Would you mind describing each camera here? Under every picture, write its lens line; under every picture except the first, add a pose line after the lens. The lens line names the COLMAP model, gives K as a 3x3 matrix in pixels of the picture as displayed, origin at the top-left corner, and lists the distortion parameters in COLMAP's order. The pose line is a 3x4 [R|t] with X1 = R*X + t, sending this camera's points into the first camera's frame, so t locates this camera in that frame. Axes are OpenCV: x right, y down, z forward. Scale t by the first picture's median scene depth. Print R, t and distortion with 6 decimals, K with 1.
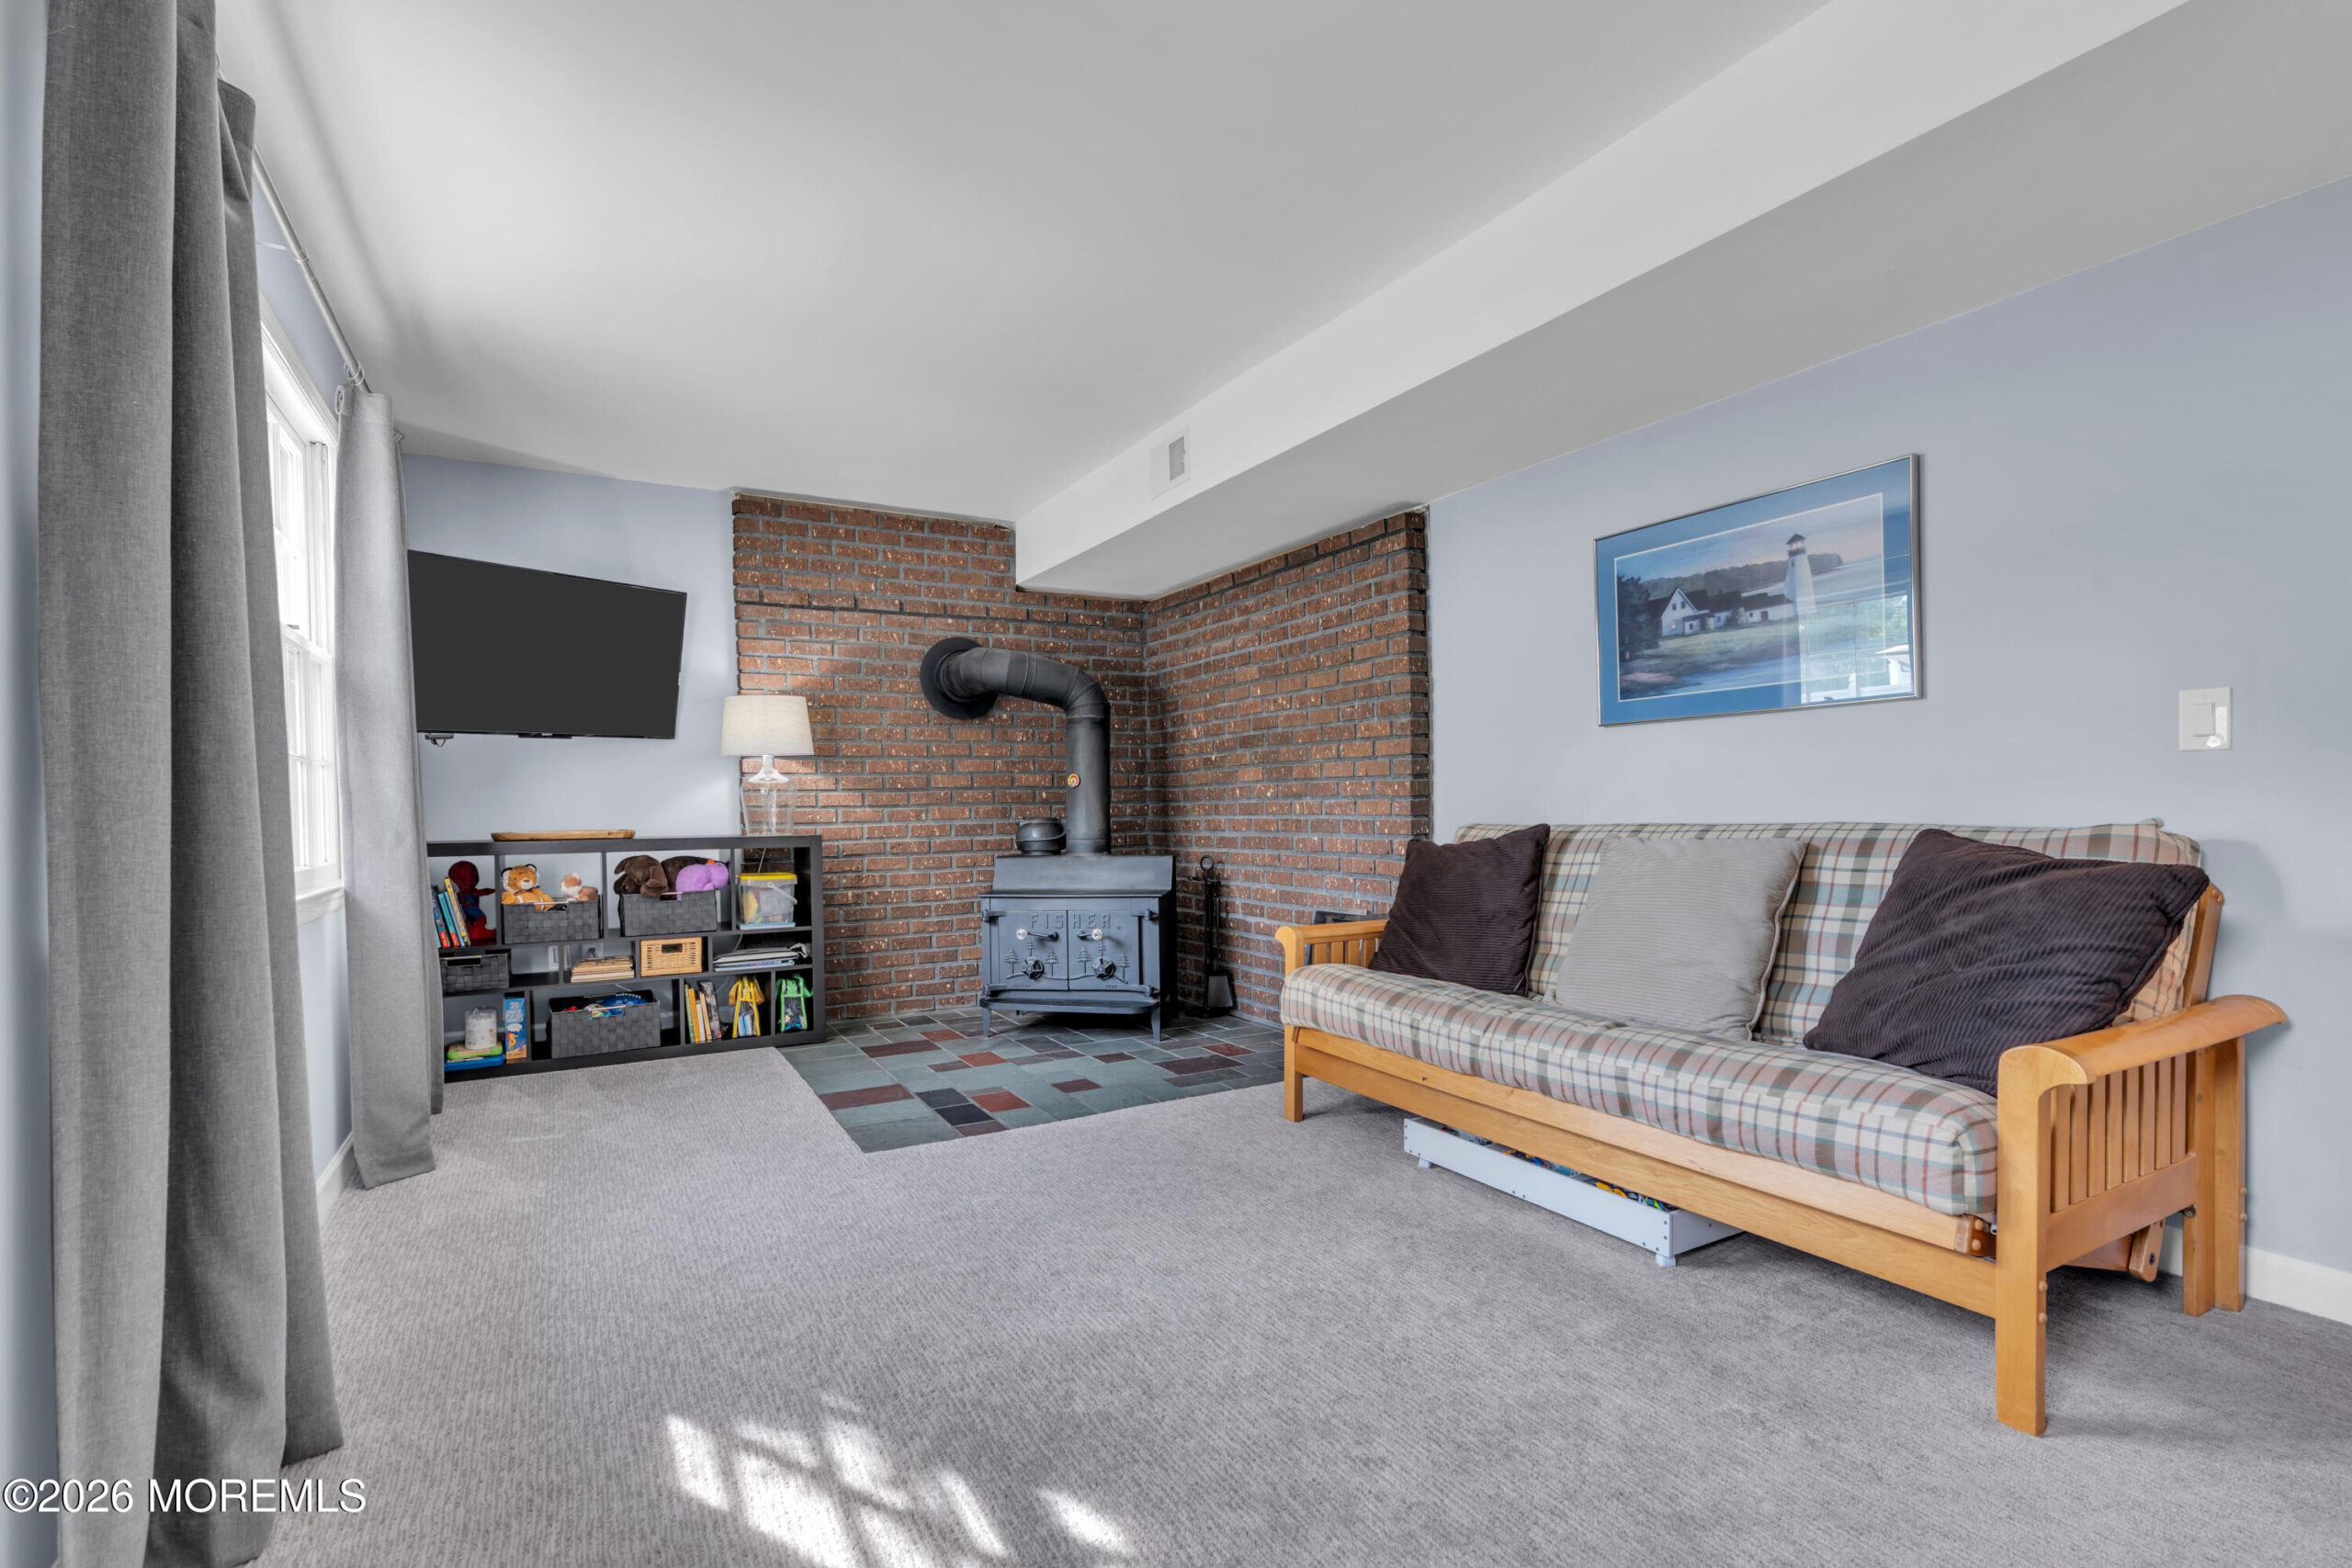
lens RADIAL K [[1078.1, 0, 1172.5], [0, 1078.1, 814.7], [0, 0, 1]] dist [-0.000268, 0.000120]
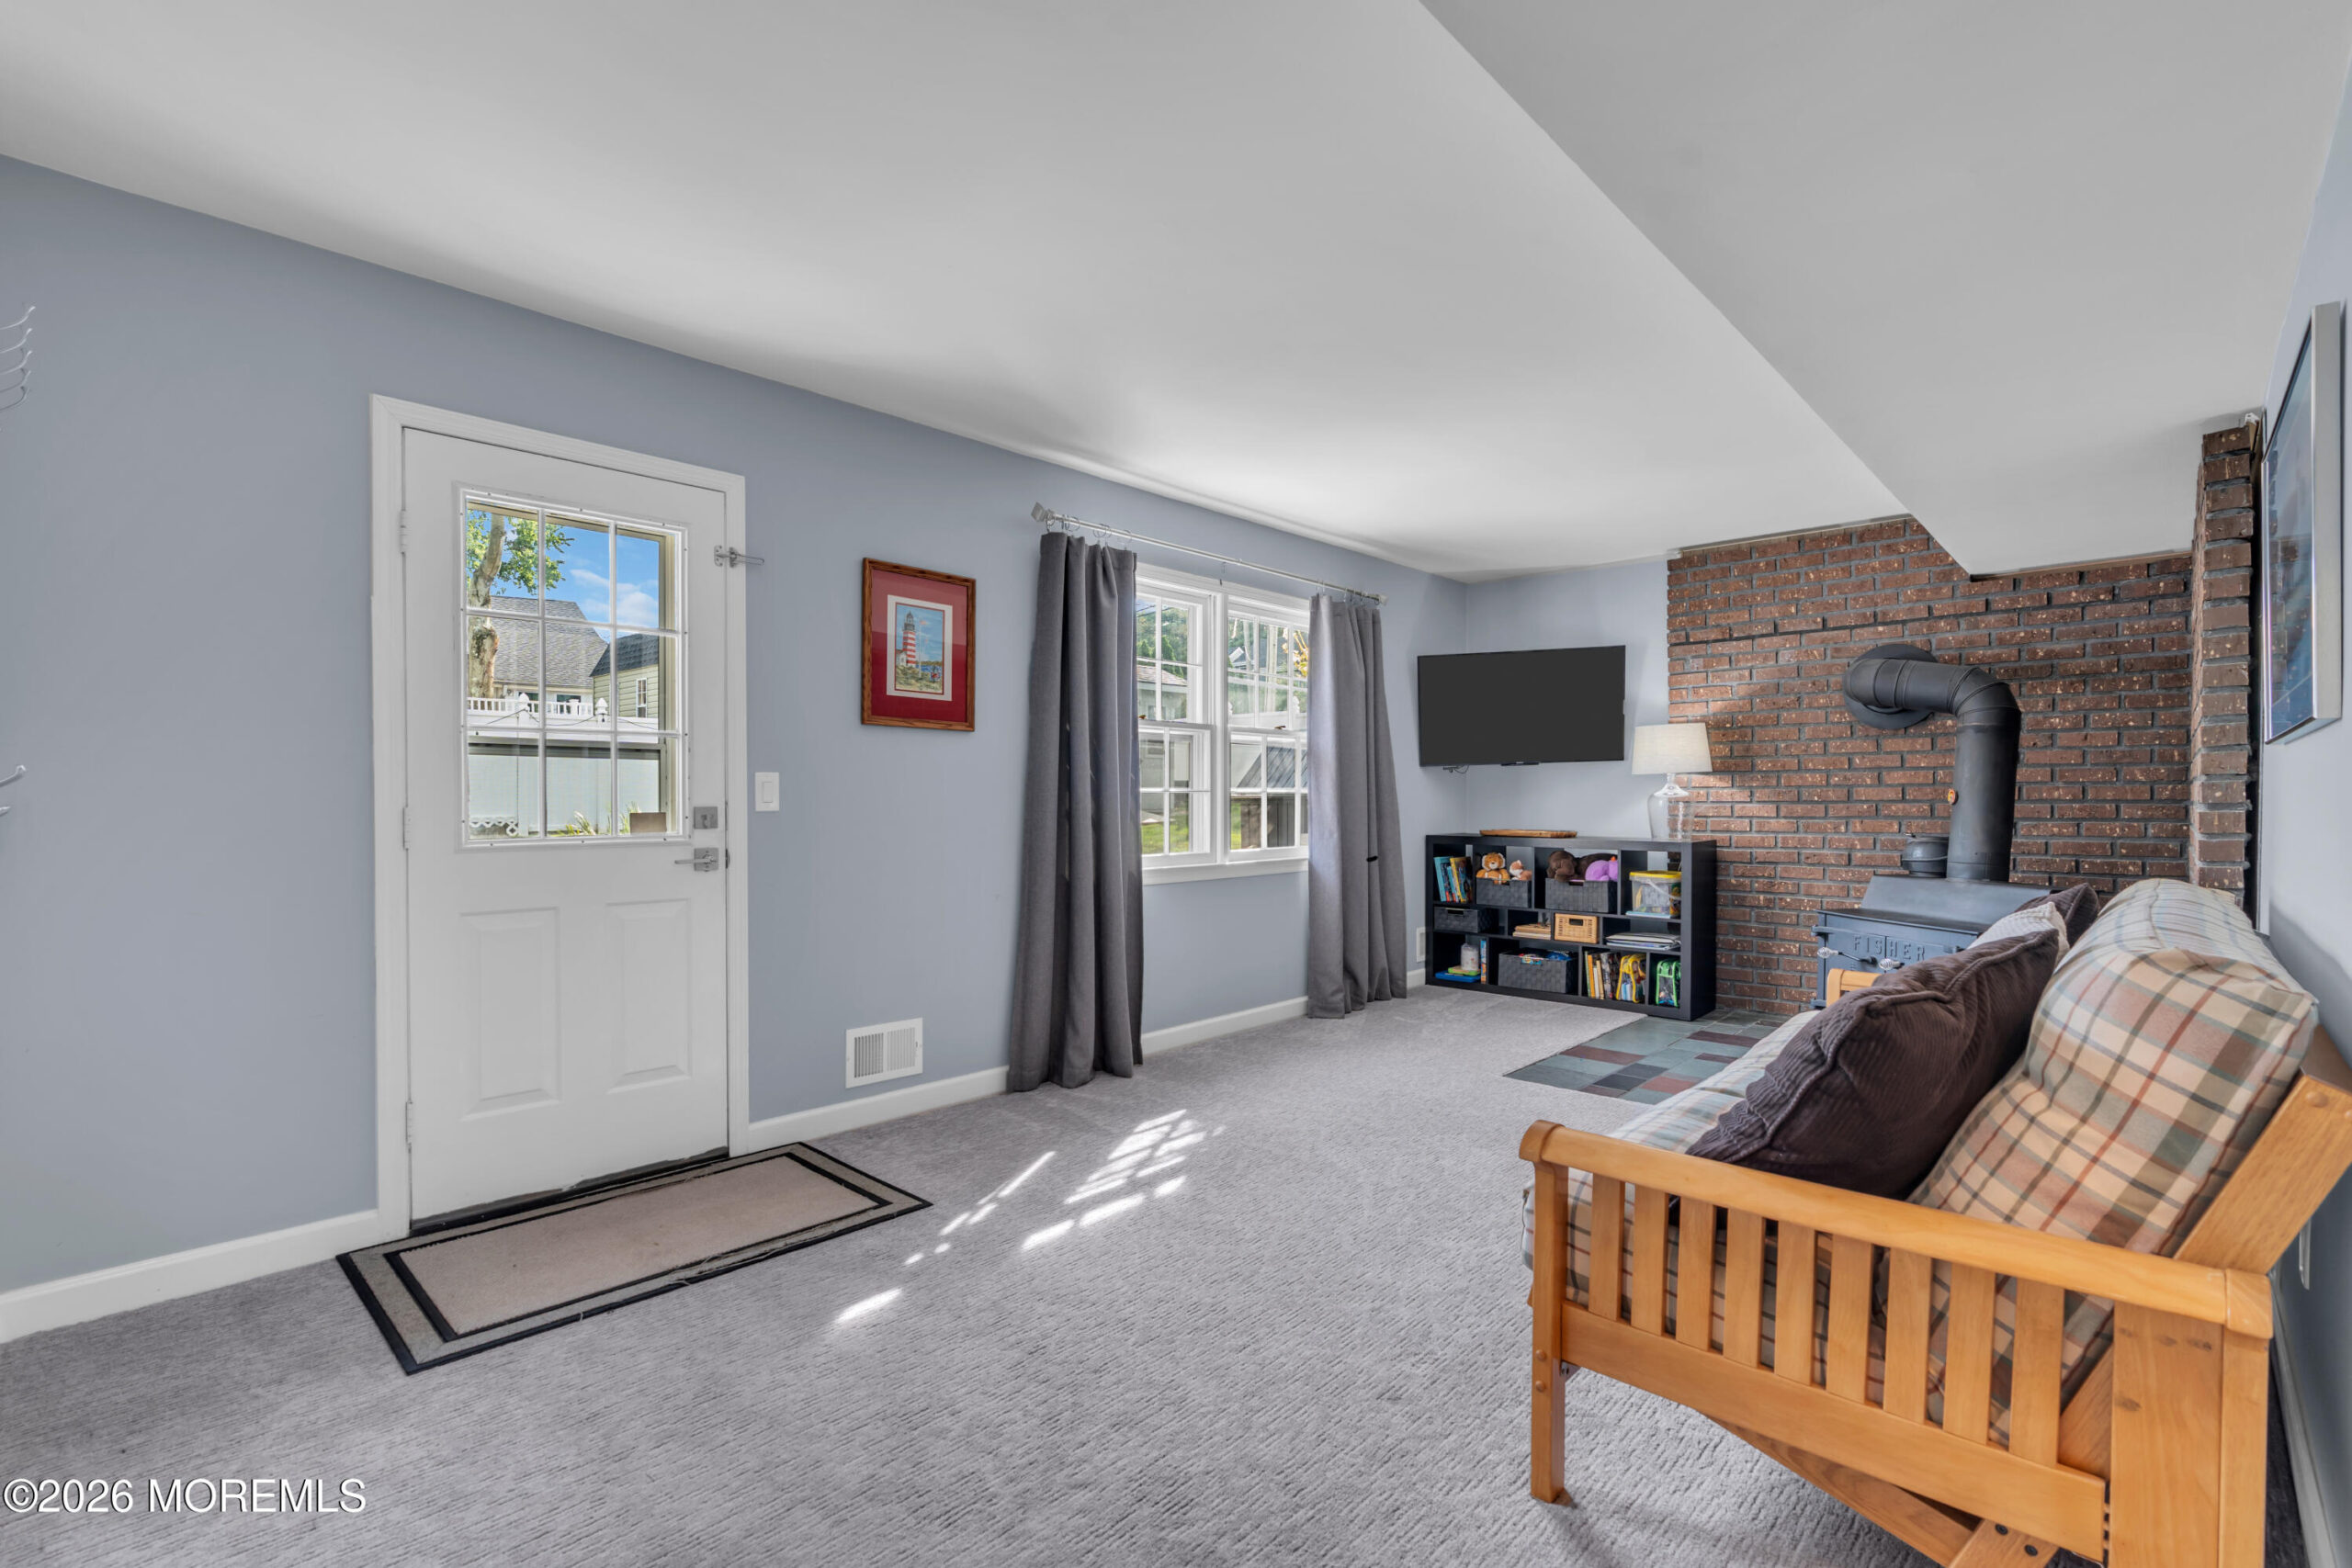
lens RADIAL K [[1057.4, 0, 1174.7], [0, 1057.4, 793.7], [0, 0, 1]] dist [-0.005434, 0.000262]
pose [[0.303249, 0.009374, -0.952865, 0.559733], [-0.011832, 0.999912, 0.006071, -0.032514], [0.952838, 0.009433, 0.303333, 0.118385]]
